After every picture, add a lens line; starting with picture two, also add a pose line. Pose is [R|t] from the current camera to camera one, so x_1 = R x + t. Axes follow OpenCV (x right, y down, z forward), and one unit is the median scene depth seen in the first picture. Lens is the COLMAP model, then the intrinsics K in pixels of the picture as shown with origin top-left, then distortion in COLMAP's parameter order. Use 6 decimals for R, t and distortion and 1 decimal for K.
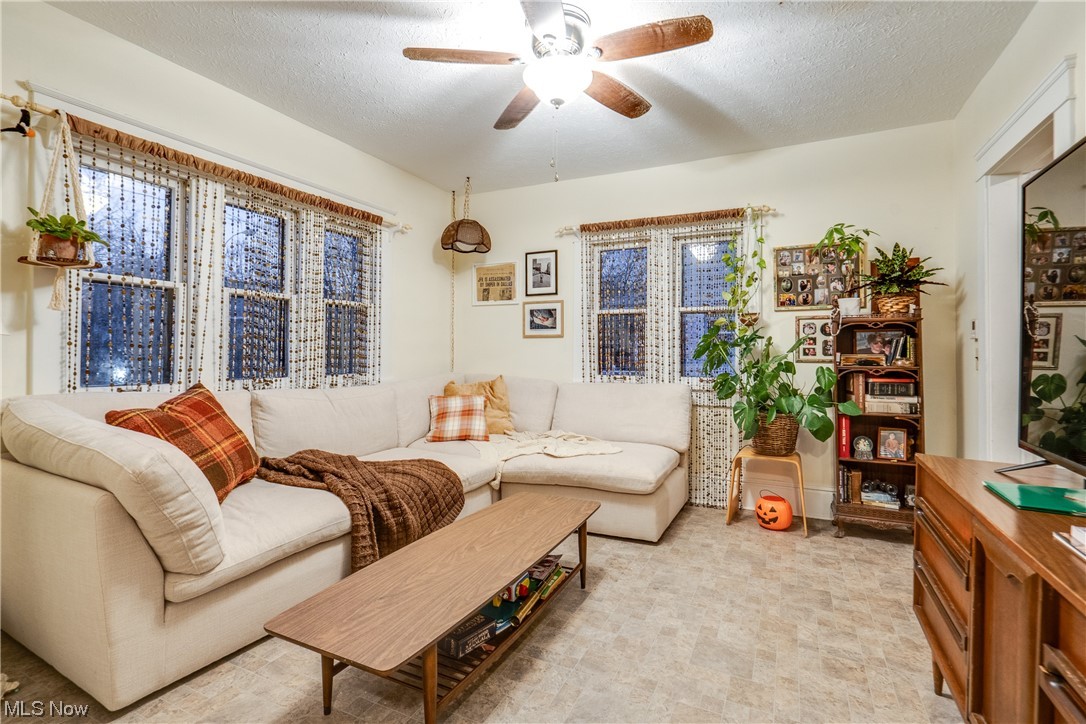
lens RADIAL K [[507.4, 0, 539.2], [0, 507.4, 343.0], [0, 0, 1]] dist [-0.001760, 0.000253]
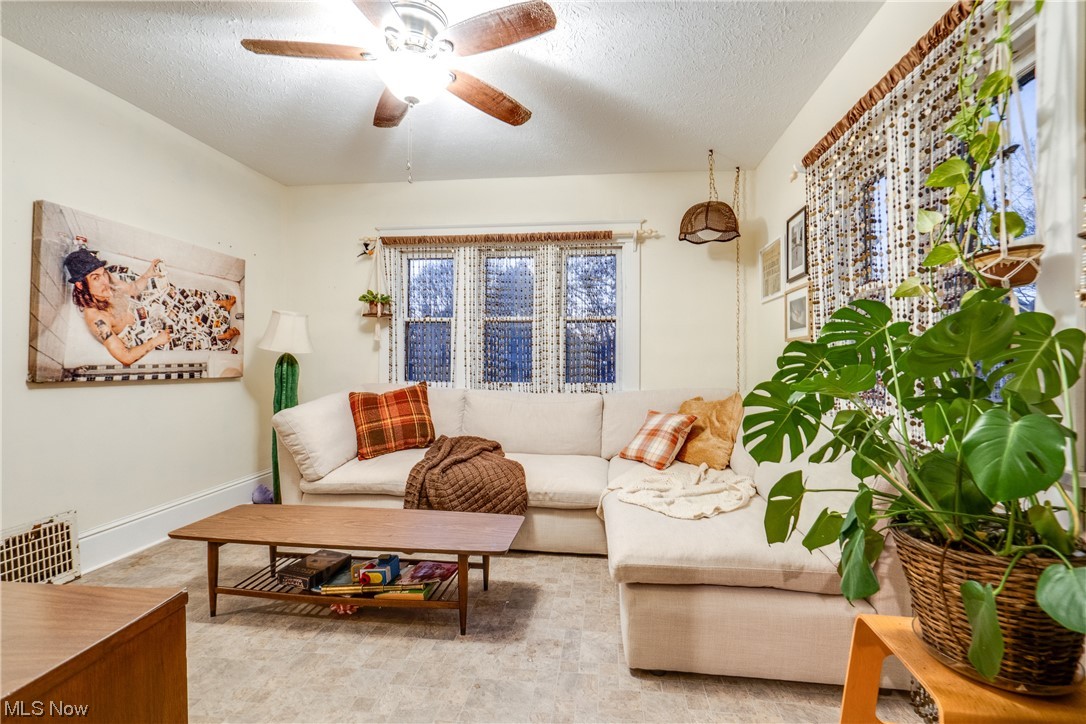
lens RADIAL K [[492.3, 0, 548.1], [0, 492.3, 357.6], [0, 0, 1]] dist [-0.001427, -0.000057]
pose [[0.338181, -0.012051, -0.941004, 0.683475], [0.012995, 0.999882, -0.008135, 0.016408], [0.940992, -0.009478, 0.338297, 0.632260]]
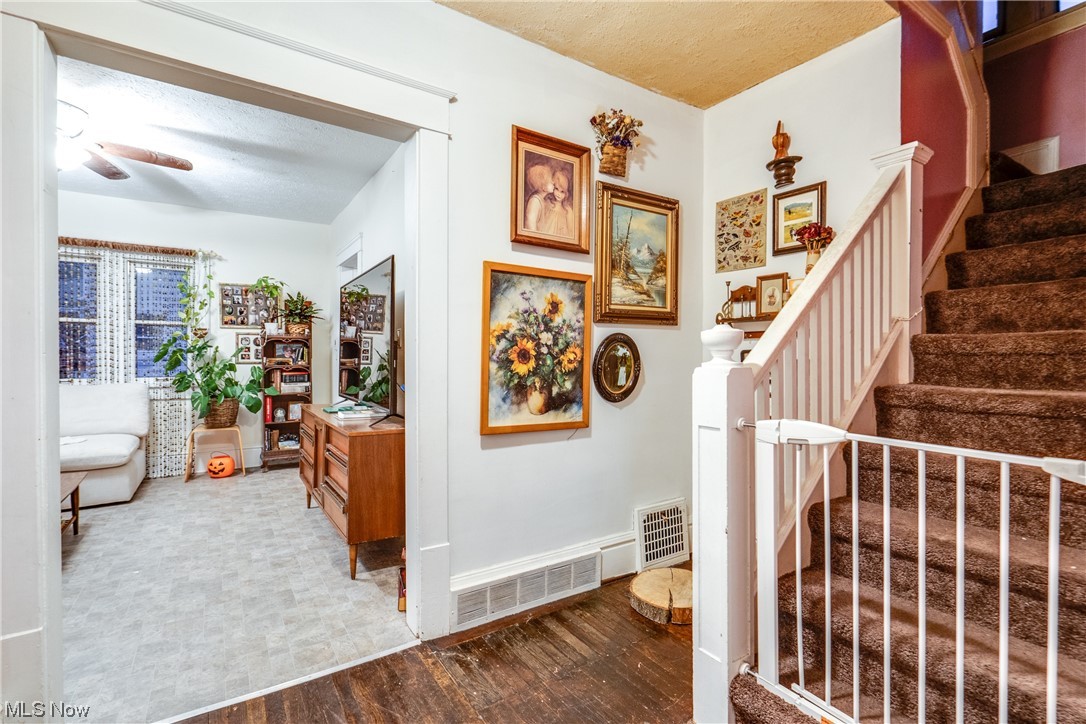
lens RADIAL K [[498.9, 0, 543.0], [0, 498.9, 362.0], [0, 0, 1]] dist [-0.001649, 0.000302]
pose [[0.503195, -0.012305, 0.864085, -0.308732], [-0.011966, 0.999704, 0.021205, -0.008794], [-0.864090, -0.021009, 0.502899, -0.517541]]
